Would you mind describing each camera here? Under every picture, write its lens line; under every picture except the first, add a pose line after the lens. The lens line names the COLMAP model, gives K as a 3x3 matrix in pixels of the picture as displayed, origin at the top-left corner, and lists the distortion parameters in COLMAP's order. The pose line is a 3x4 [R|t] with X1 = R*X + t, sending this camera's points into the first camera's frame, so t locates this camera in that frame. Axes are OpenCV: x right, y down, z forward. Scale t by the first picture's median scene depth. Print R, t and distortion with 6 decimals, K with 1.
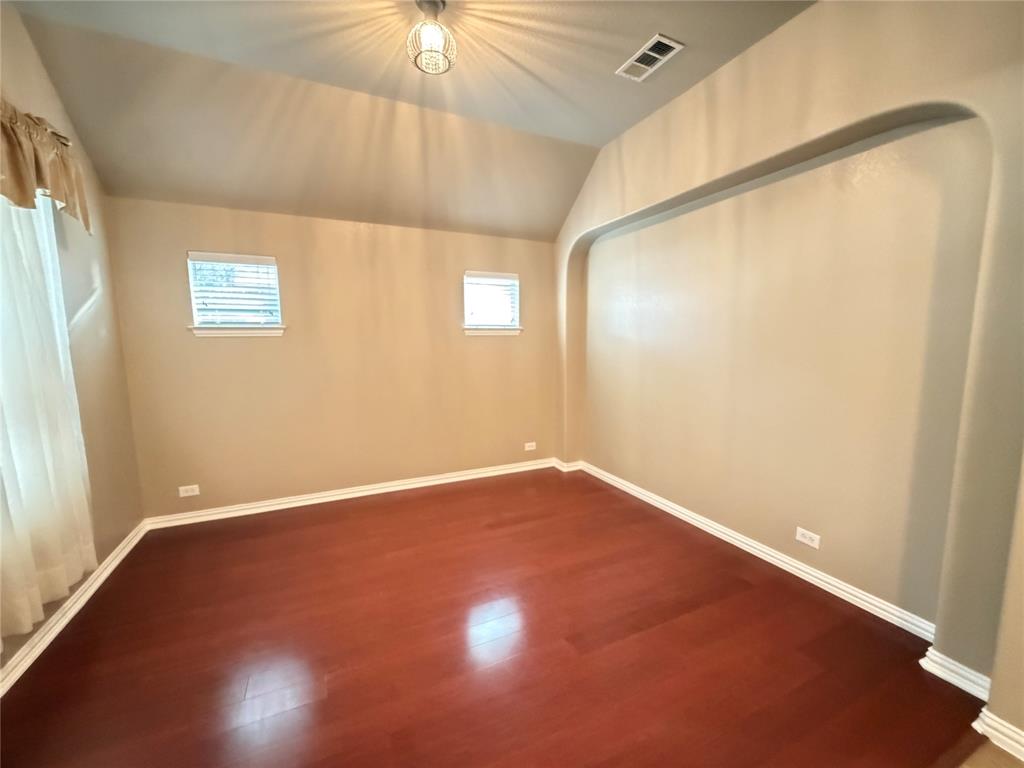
lens RADIAL K [[407.2, 0, 511.4], [0, 407.2, 383.5], [0, 0, 1]] dist [0.001038, 0.000006]
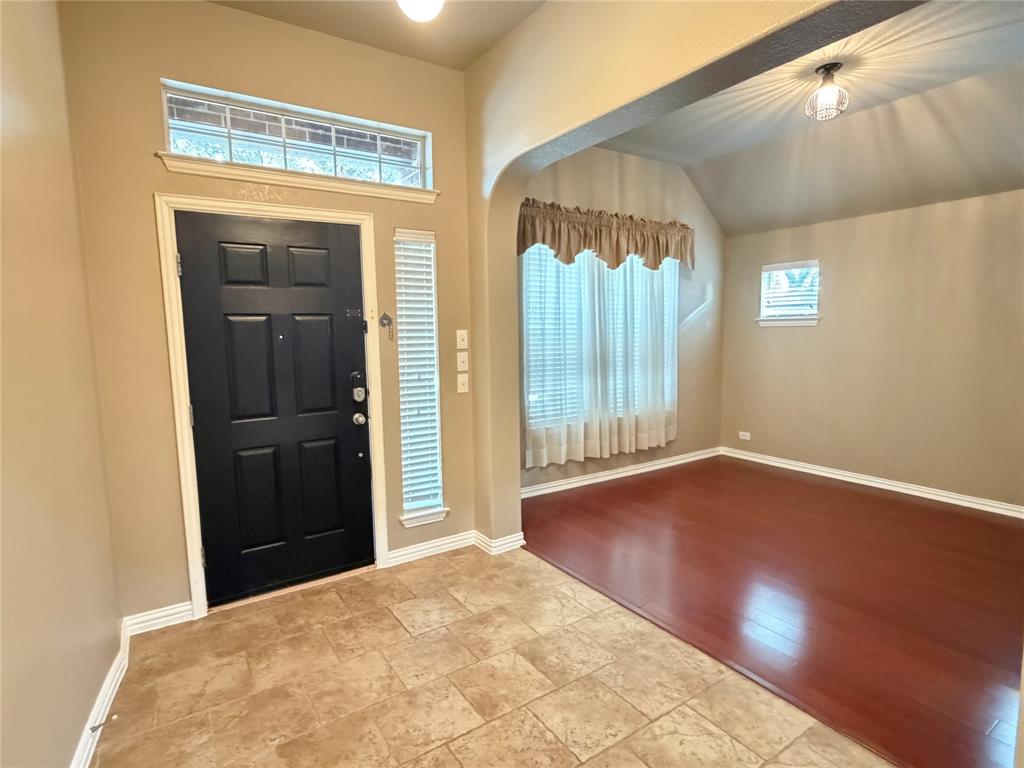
lens RADIAL K [[540.8, 0, 512.1], [0, 540.8, 382.7], [0, 0, 1]] dist [0.001747, -0.003647]
pose [[0.153974, 0.102303, -0.982765, 0.900939], [-0.104680, 0.990717, 0.086730, 0.003881], [0.982514, 0.089522, 0.163254, -0.109265]]
